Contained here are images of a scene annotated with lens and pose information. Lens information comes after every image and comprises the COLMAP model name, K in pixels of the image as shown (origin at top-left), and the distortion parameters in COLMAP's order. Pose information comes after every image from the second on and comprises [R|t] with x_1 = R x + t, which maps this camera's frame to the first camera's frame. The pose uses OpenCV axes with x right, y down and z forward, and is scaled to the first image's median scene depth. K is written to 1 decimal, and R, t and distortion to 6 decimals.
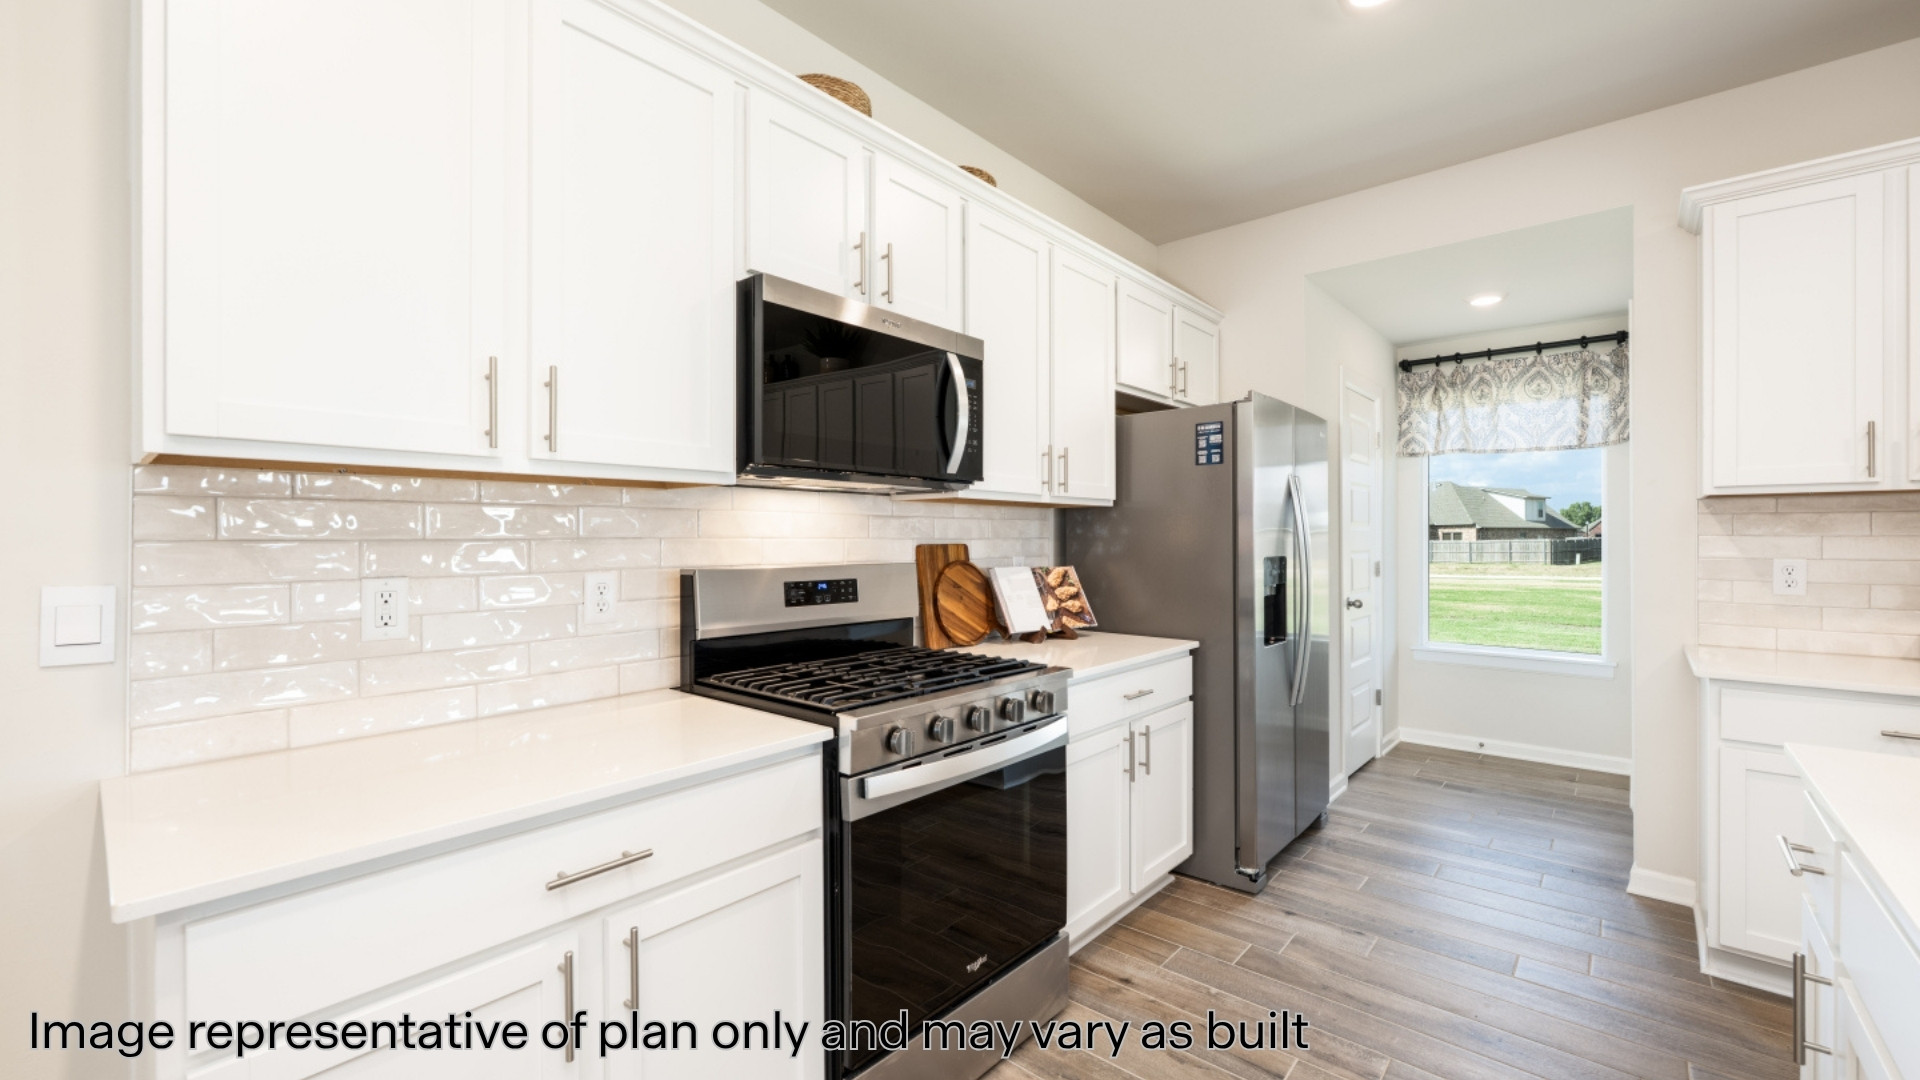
lens RADIAL K [[765.1, 0, 958.4], [0, 765.1, 539.7], [0, 0, 1]] dist [0.001020, -0.000136]
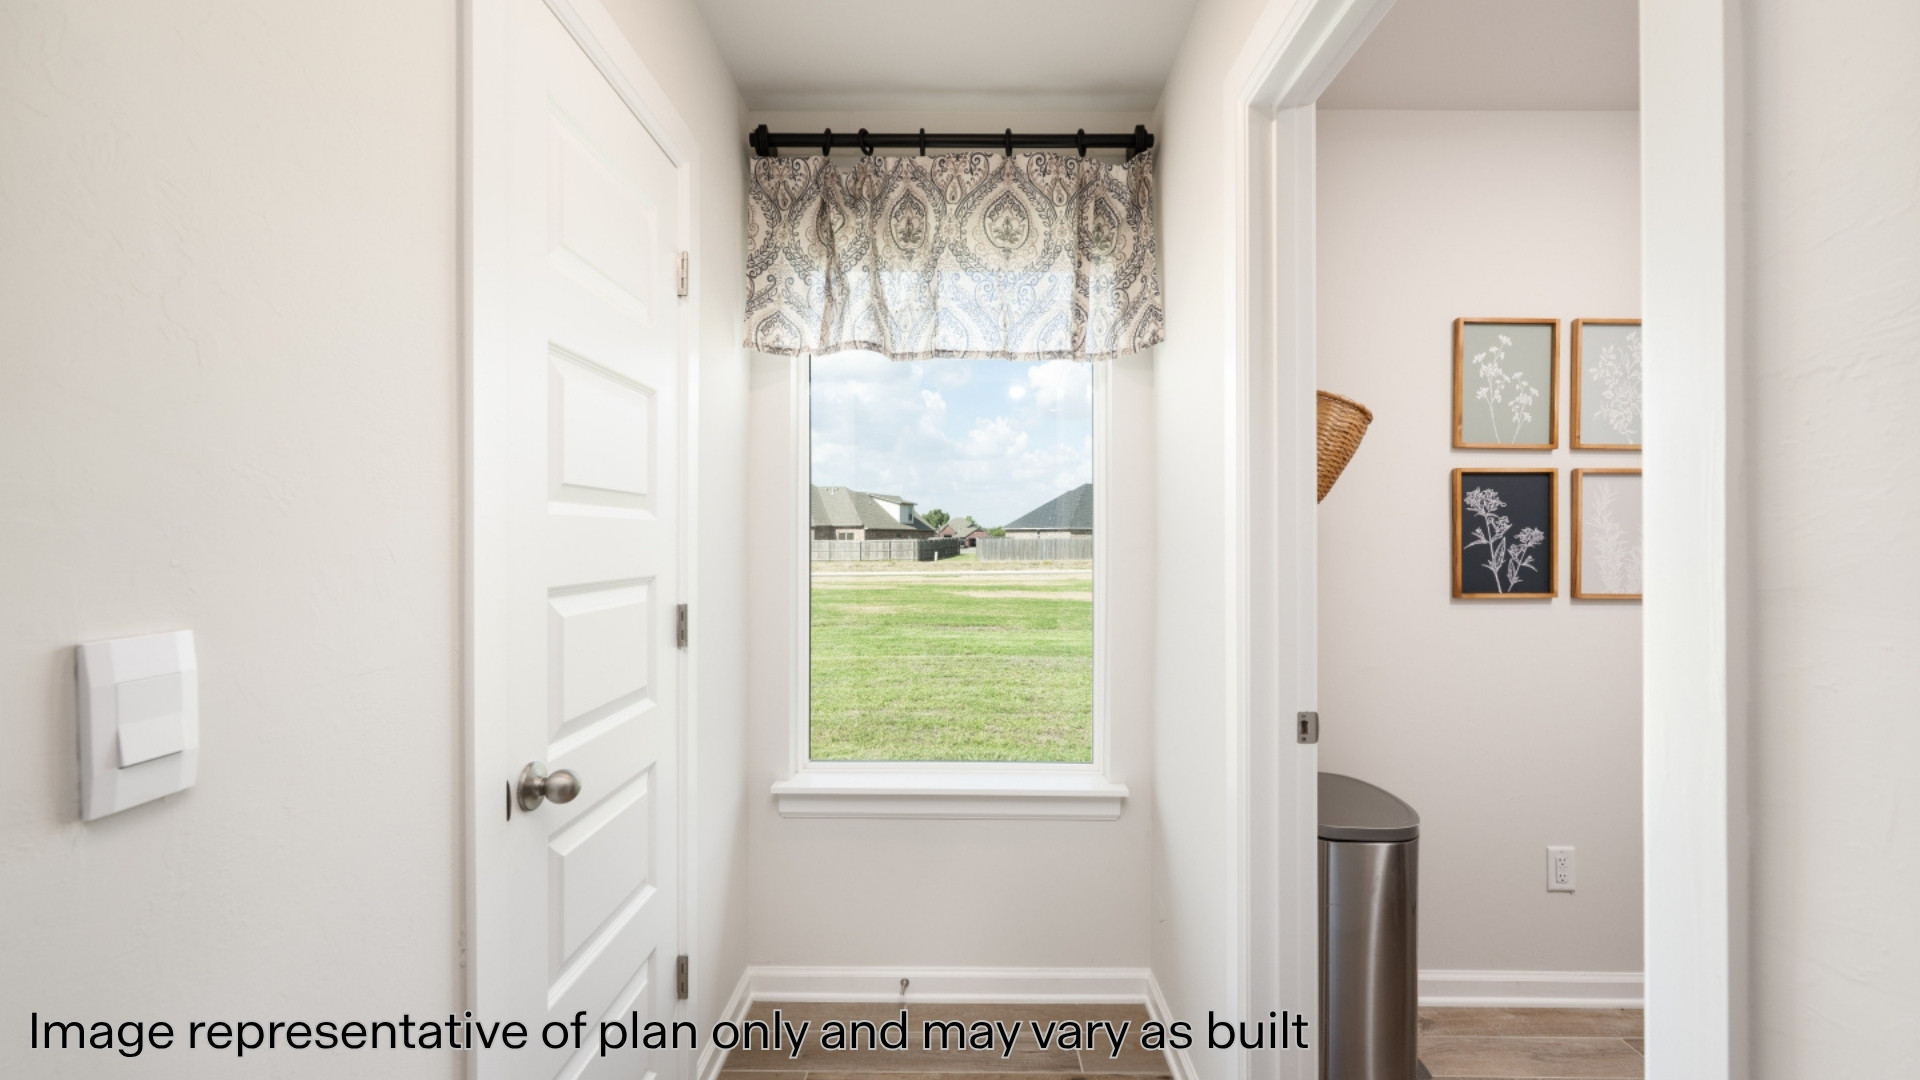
lens RADIAL K [[765.1, 0, 954.8], [0, 765.1, 537.0], [0, 0, 1]] dist [0.001020, -0.000136]
pose [[0.755663, 0.004362, 0.654946, 0.404419], [-0.002961, 0.999990, -0.003244, -0.003185], [-0.654954, 0.000512, 0.755669, 0.634492]]
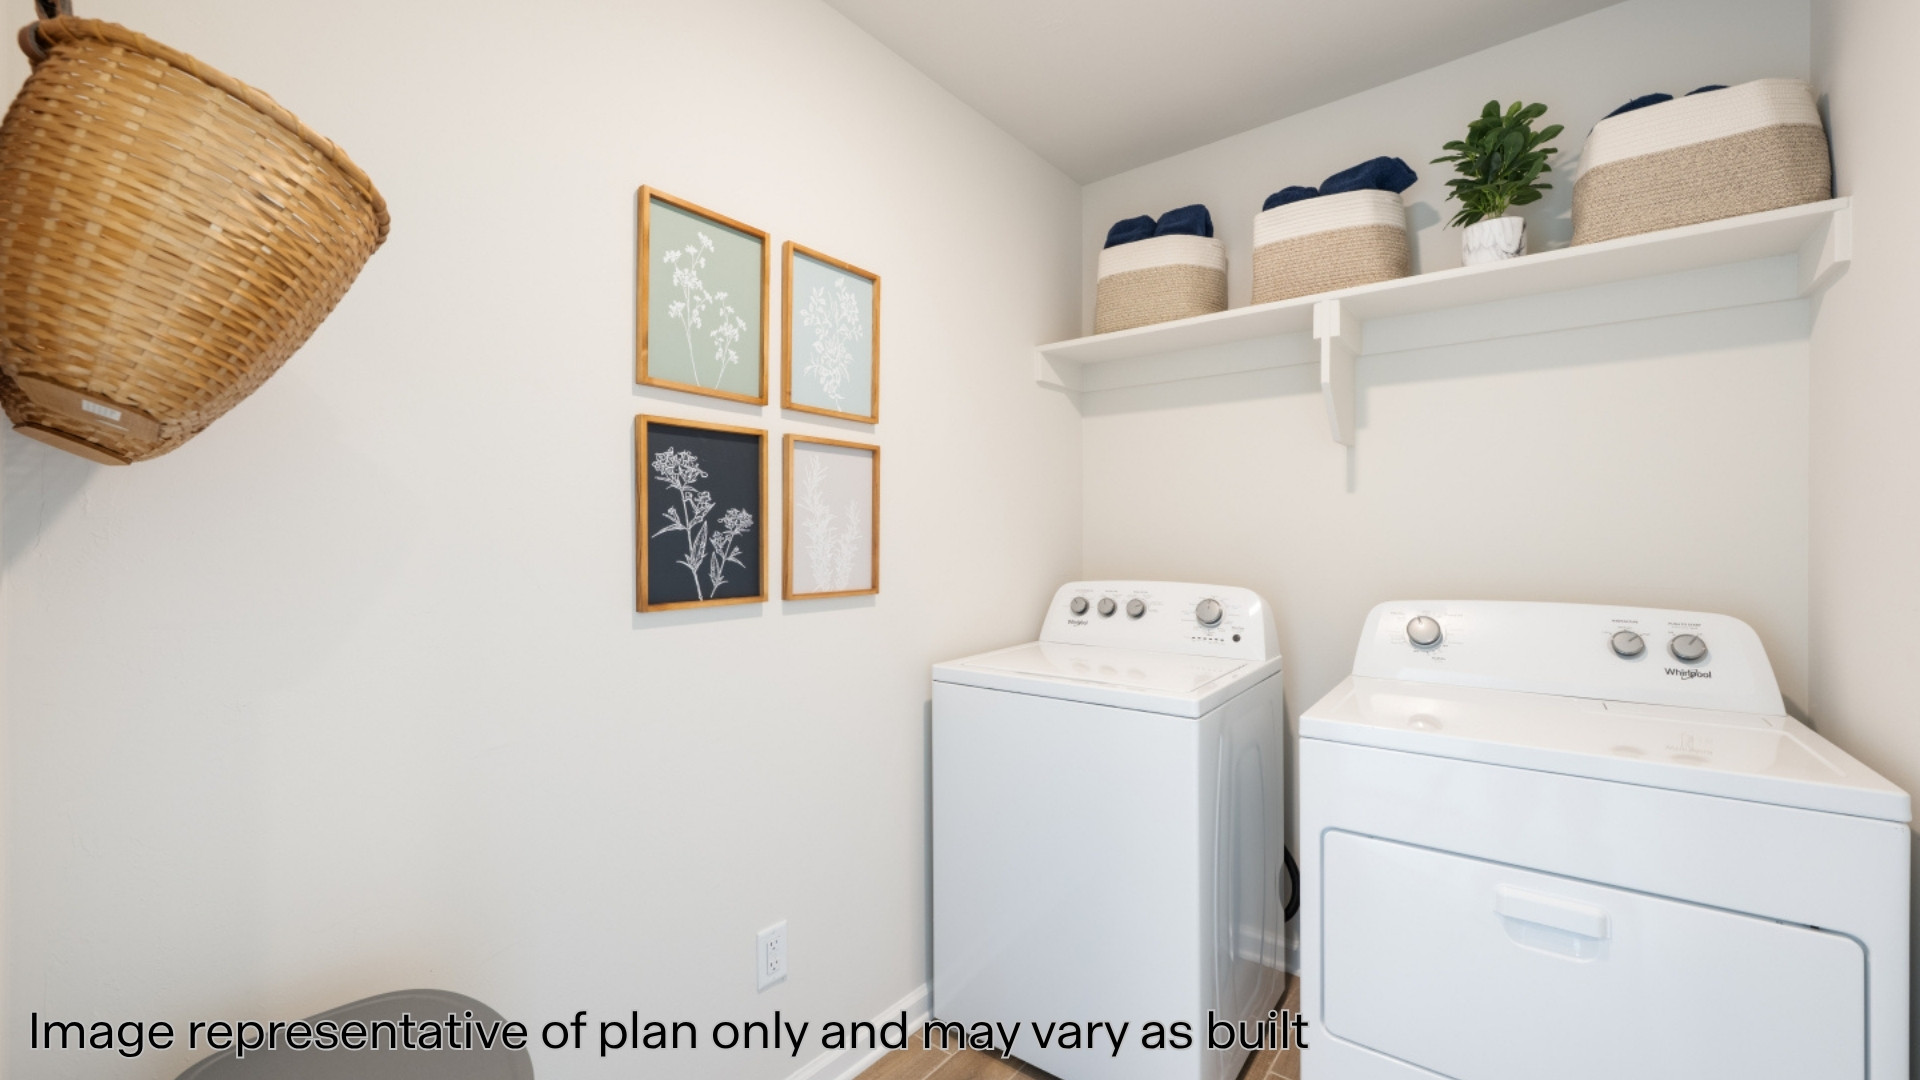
lens RADIAL K [[765.1, 0, 957.6], [0, 765.1, 533.1], [0, 0, 1]] dist [0.001020, -0.000136]
pose [[-0.032963, 0.005291, 0.999443, 0.628302], [0.002690, 0.999983, -0.005205, 0.001510], [-0.999453, 0.002517, -0.032976, 0.669942]]
